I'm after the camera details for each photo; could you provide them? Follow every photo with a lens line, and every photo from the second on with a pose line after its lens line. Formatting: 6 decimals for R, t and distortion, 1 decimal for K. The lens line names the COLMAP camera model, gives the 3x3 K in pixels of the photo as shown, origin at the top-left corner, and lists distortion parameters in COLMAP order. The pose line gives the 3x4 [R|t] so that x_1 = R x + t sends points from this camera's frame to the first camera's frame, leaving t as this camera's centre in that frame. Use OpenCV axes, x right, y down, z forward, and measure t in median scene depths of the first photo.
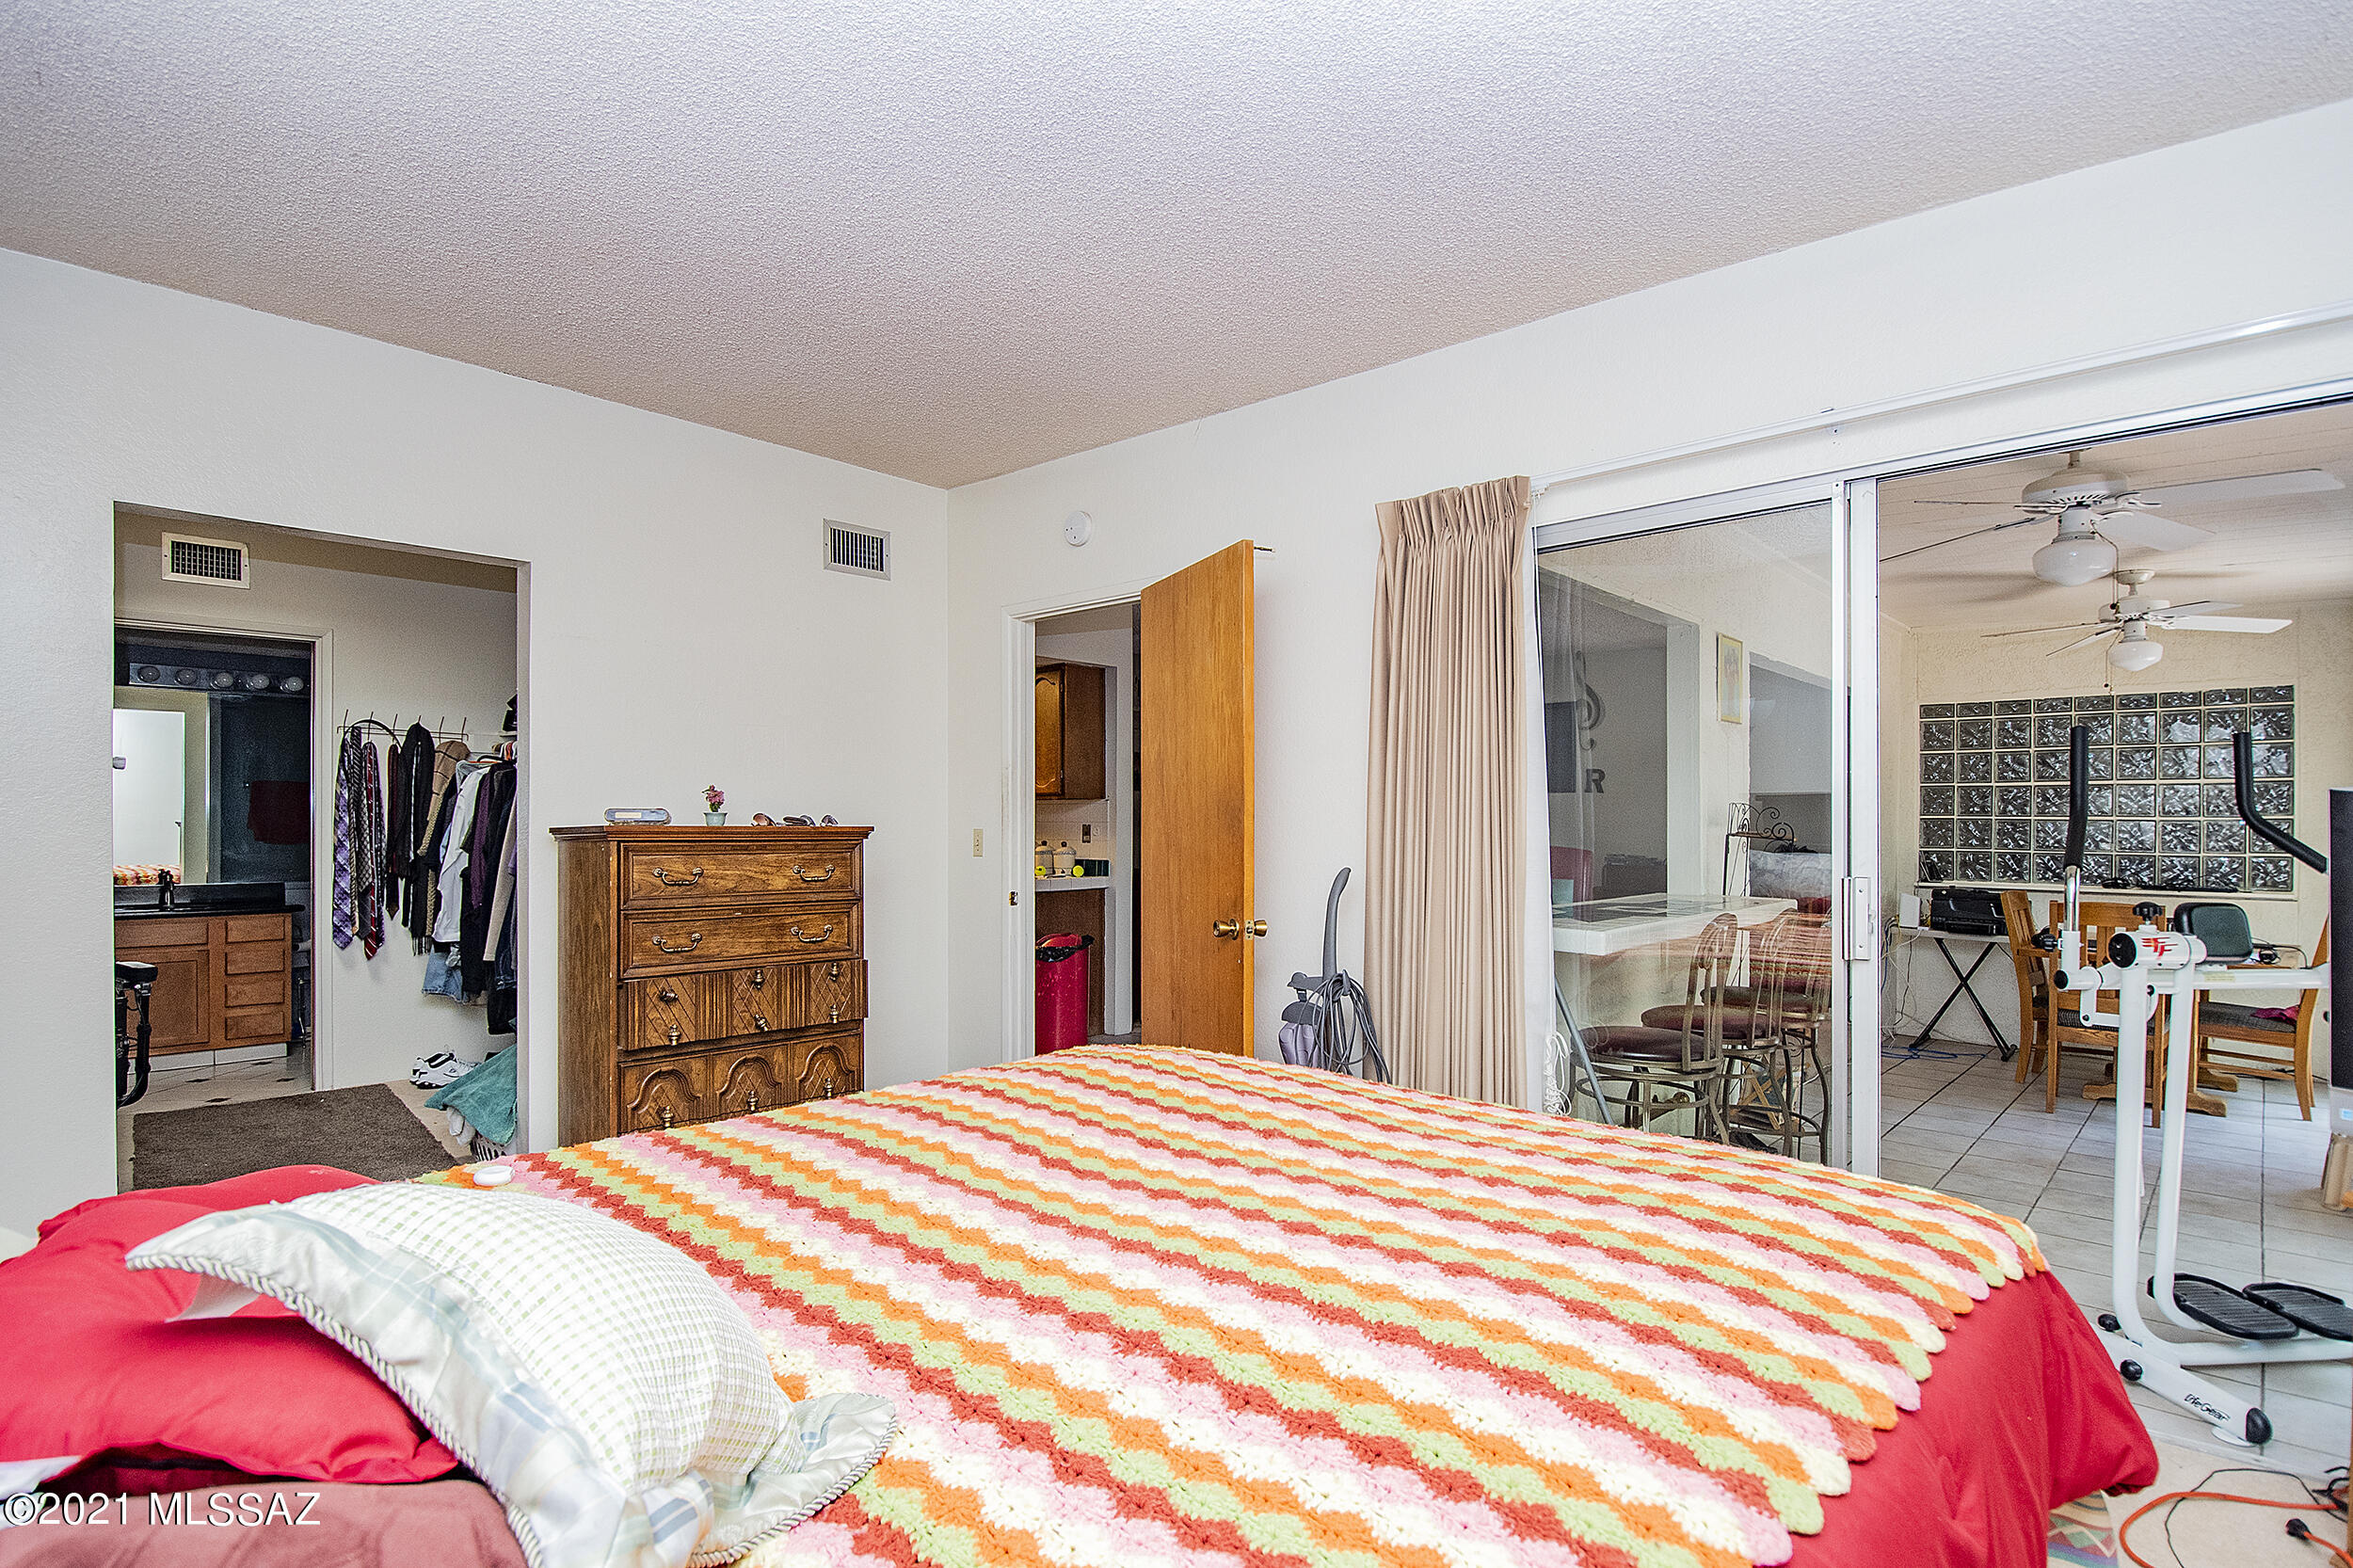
lens RADIAL K [[1177.3, 0, 1195.0], [0, 1177.3, 828.2], [0, 0, 1]] dist [-0.020063, -0.005652]
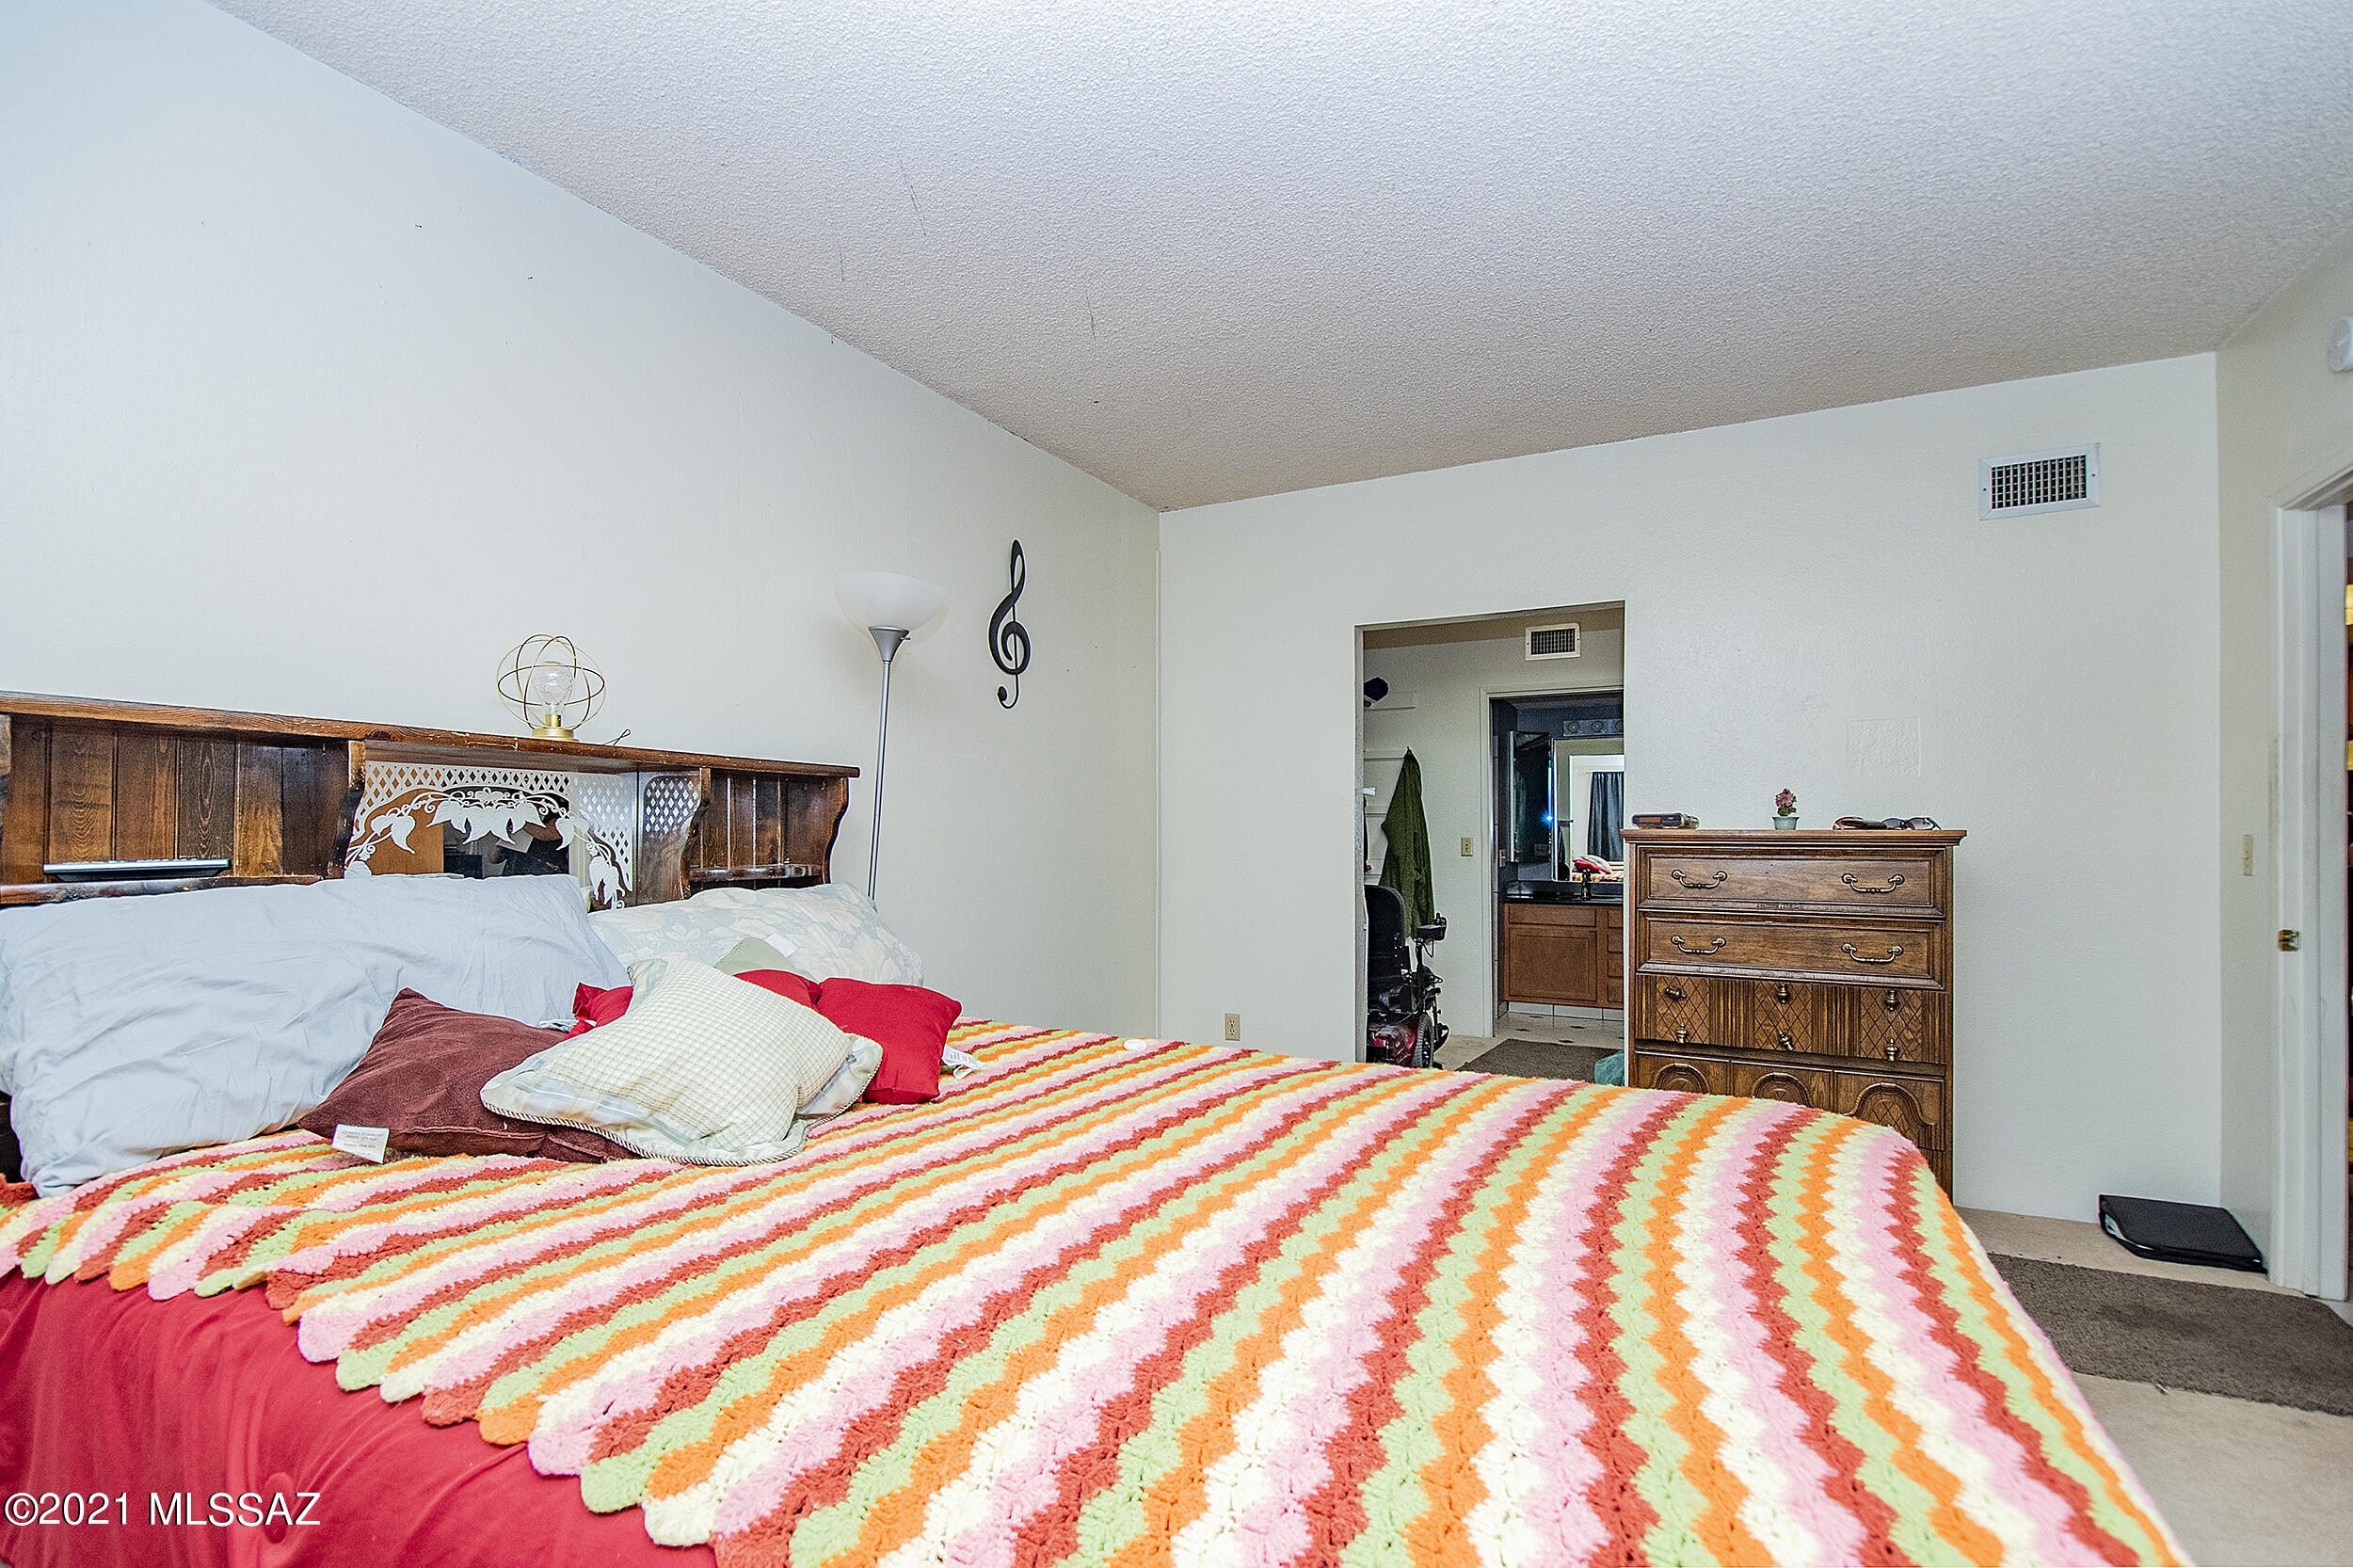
lens RADIAL K [[1106.9, 0, 1185.0], [0, 1106.9, 838.4], [0, 0, 1]] dist [-0.008492, -0.002666]
pose [[0.230188, -0.004243, -0.973137, 0.238815], [-0.005895, 0.999966, -0.005754, 0.008334], [0.973128, 0.007061, 0.230155, 0.213242]]
